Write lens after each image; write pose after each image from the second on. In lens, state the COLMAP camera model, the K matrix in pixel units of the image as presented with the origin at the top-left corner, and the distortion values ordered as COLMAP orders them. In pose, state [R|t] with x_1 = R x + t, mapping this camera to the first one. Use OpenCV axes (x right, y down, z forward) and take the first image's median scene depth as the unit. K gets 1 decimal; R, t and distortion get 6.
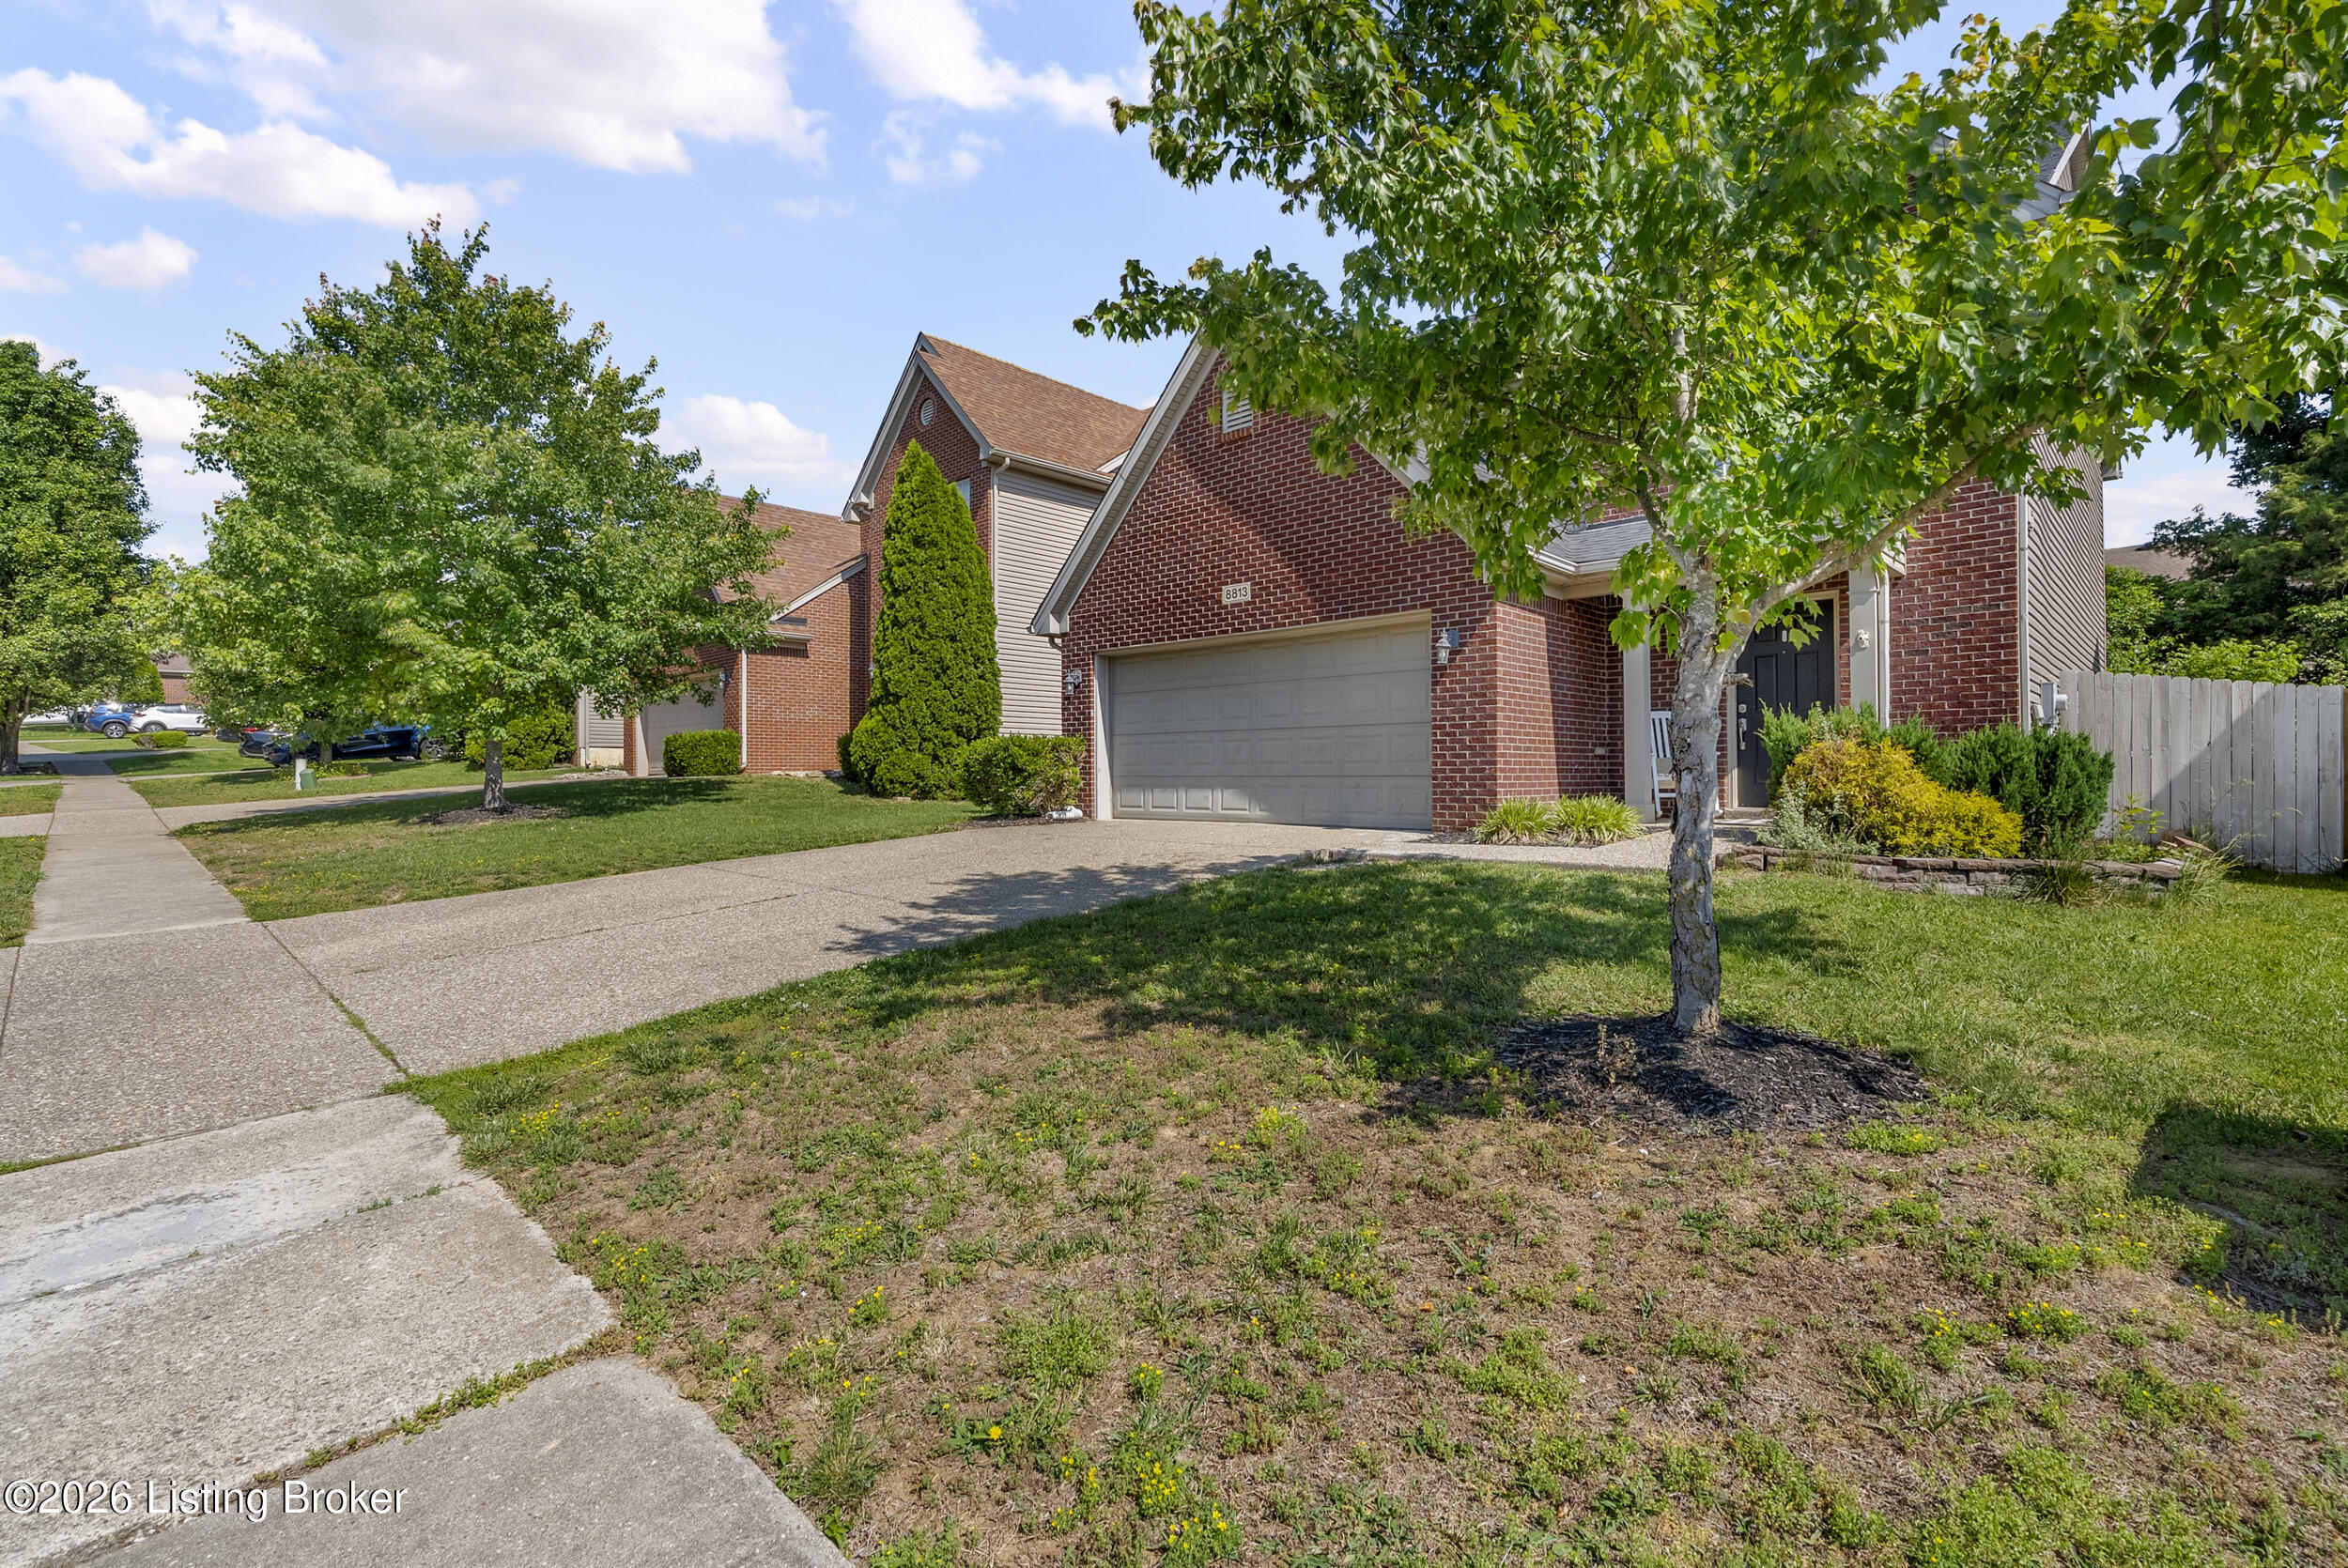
lens RADIAL K [[1066.6, 0, 1179.3], [0, 1066.6, 768.8], [0, 0, 1]] dist [0.002619, 0.000475]
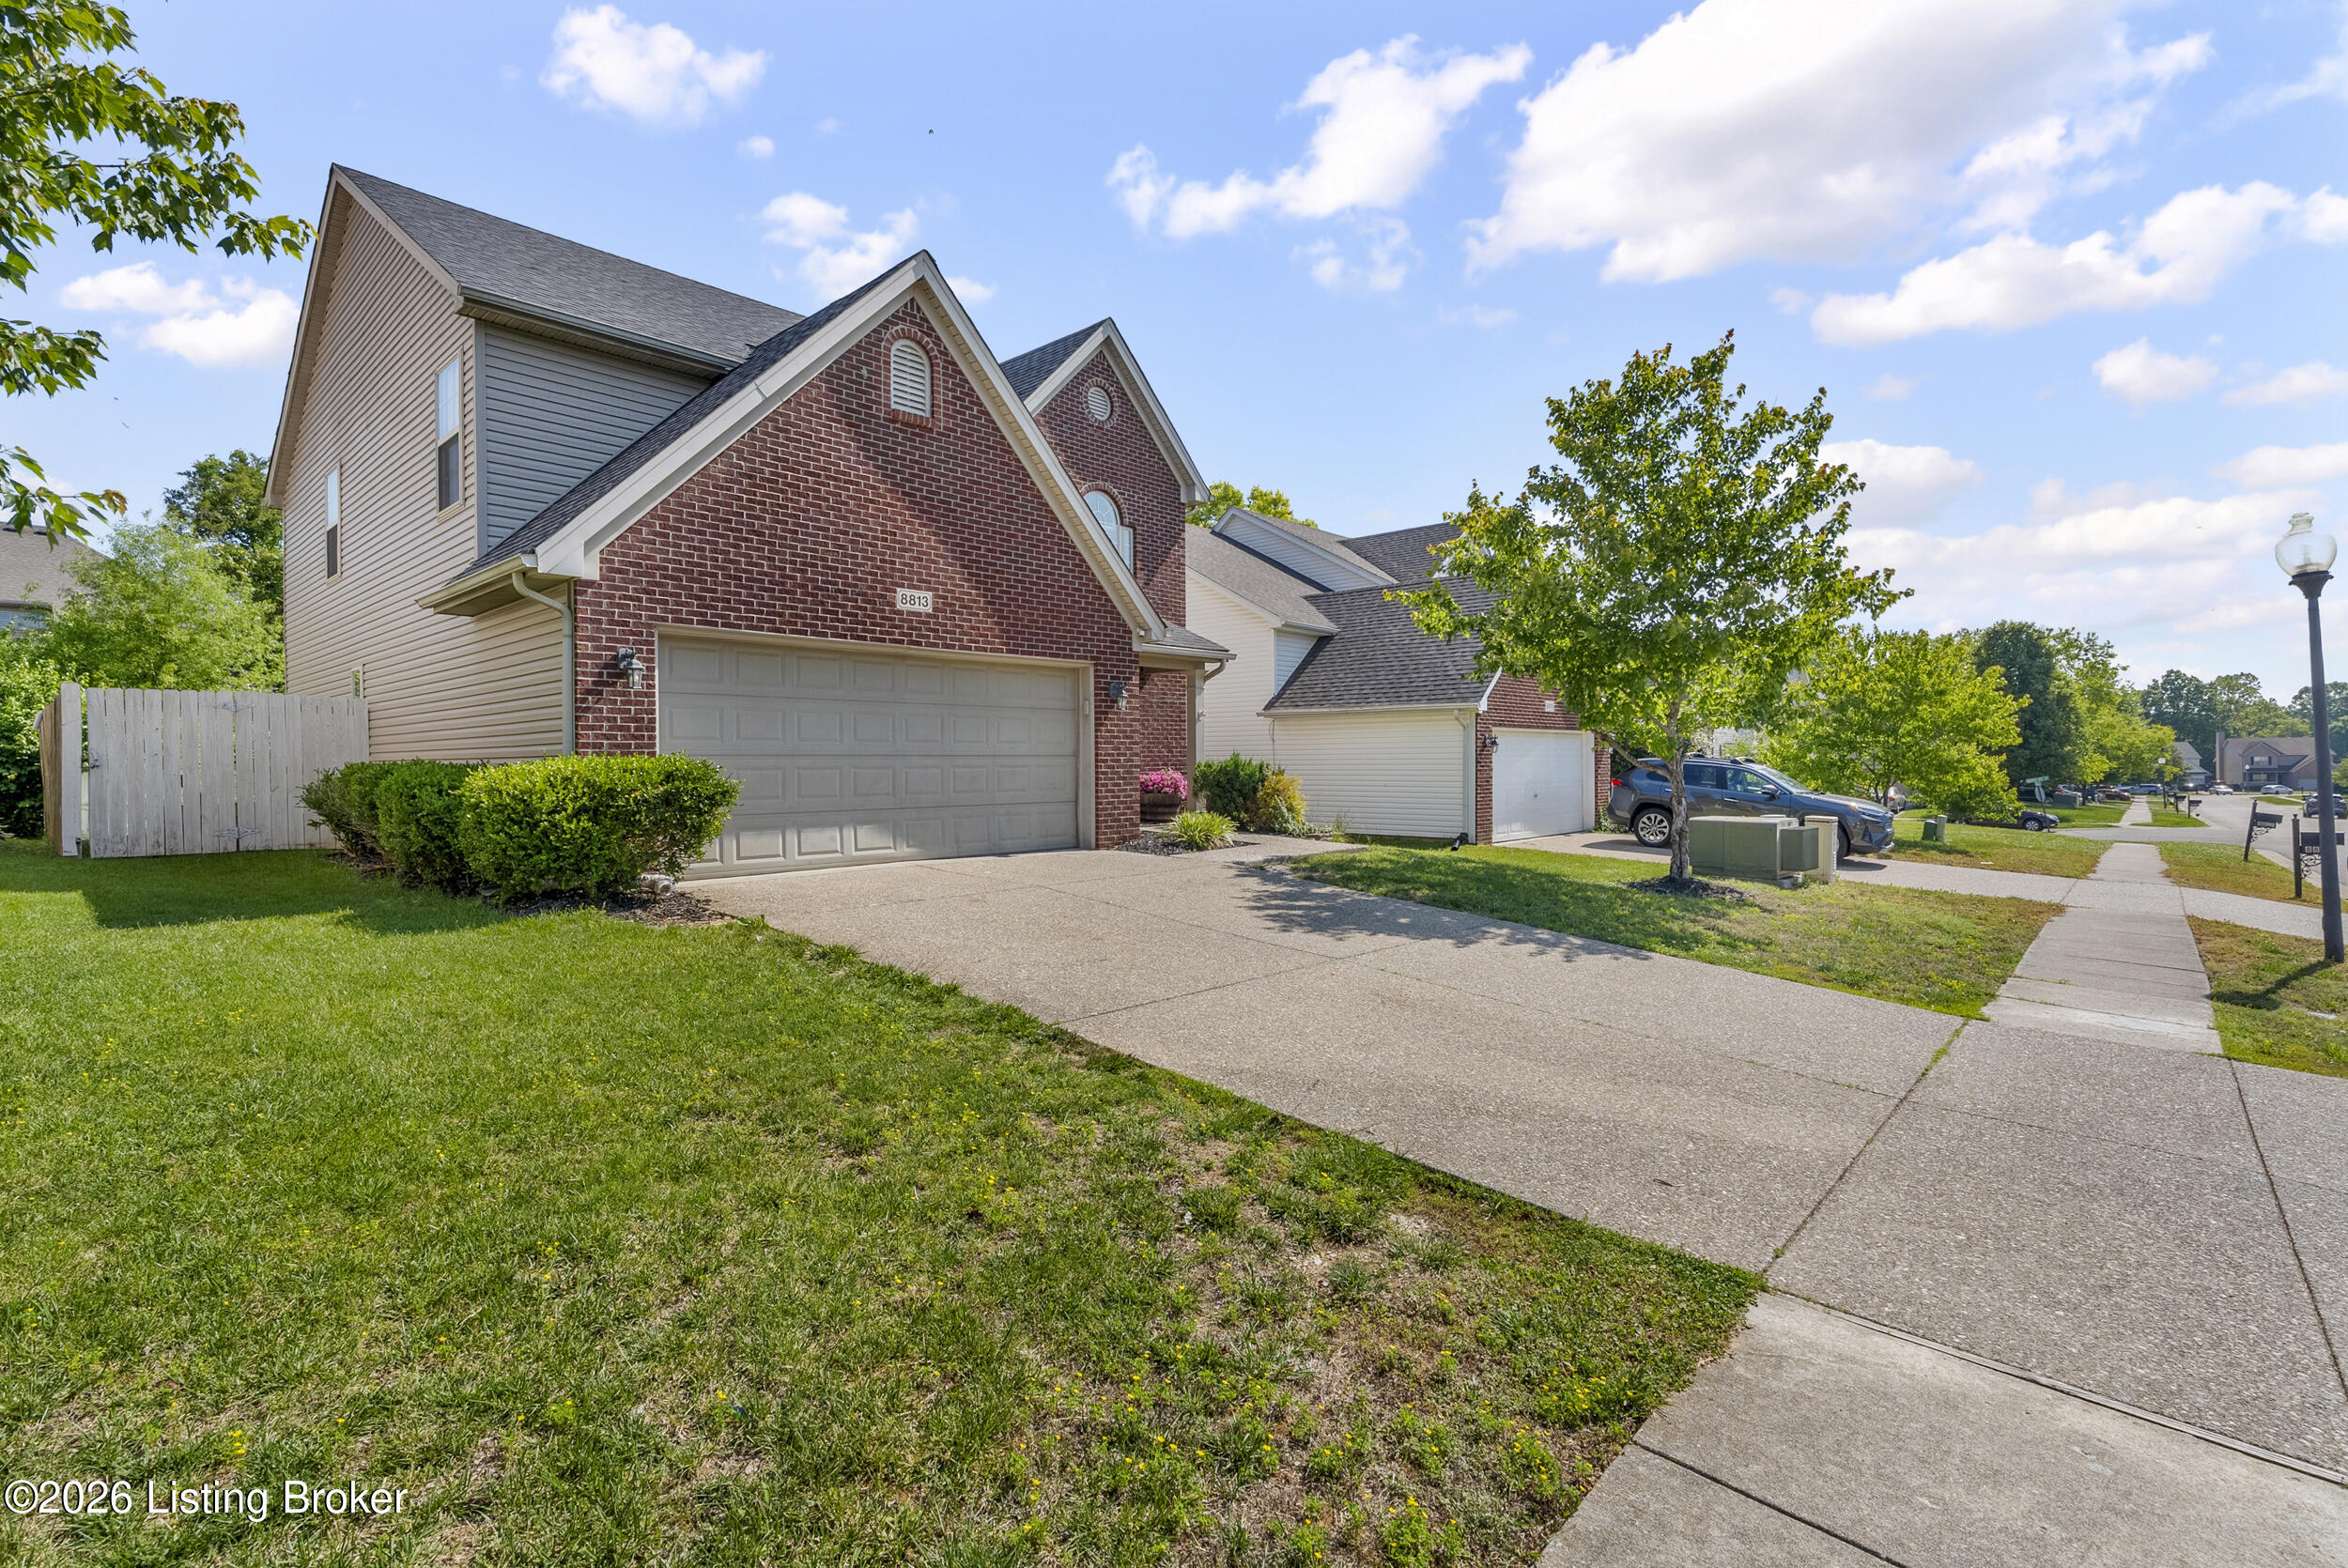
lens RADIAL K [[1066.6, 0, 1174.2], [0, 1066.6, 768.4], [0, 0, 1]] dist [0.002619, 0.000475]
pose [[-0.005851, 0.000547, 0.999983, -0.936350], [0.003638, 0.999993, -0.000526, -0.028567], [-0.999976, 0.003634, -0.005853, 0.899941]]
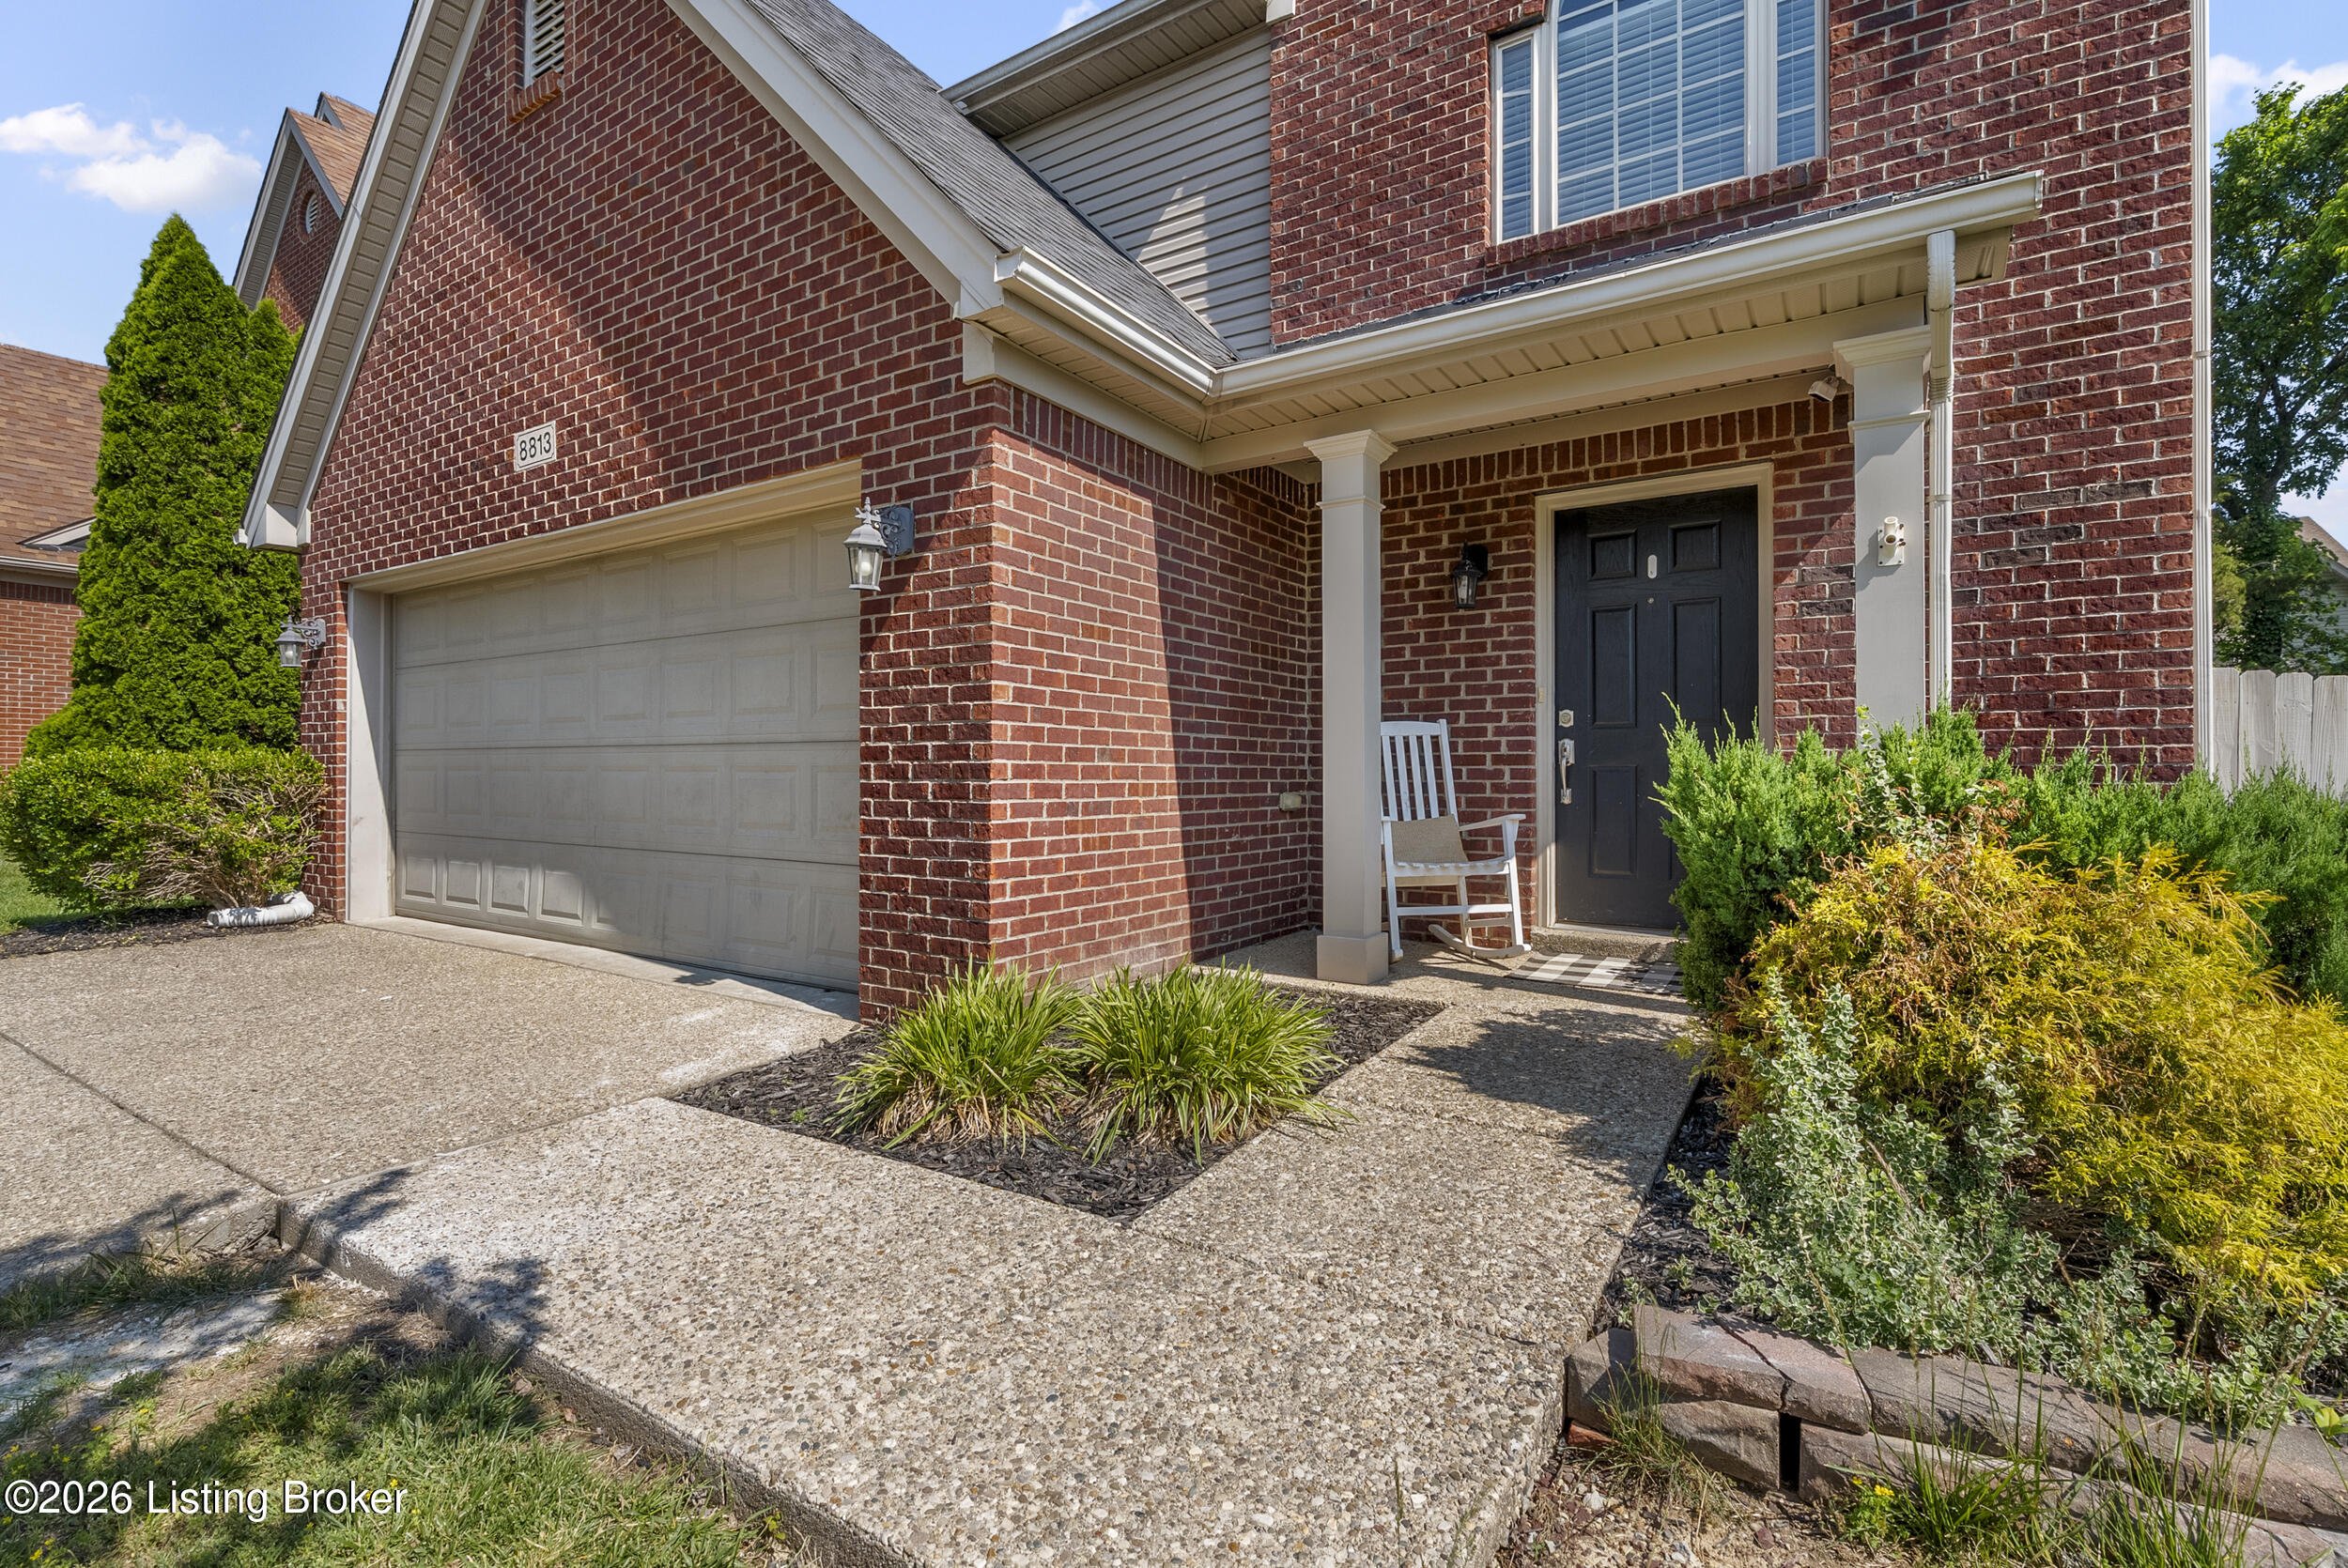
lens RADIAL K [[1066.6, 0, 1168.8], [0, 1066.6, 771.8], [0, 0, 1]] dist [0.002619, 0.000475]
pose [[0.984742, 0.007064, 0.173875, 0.274590], [-0.007627, 0.999968, 0.002569, -0.033153], [-0.173851, -0.003856, 0.984764, 0.572076]]
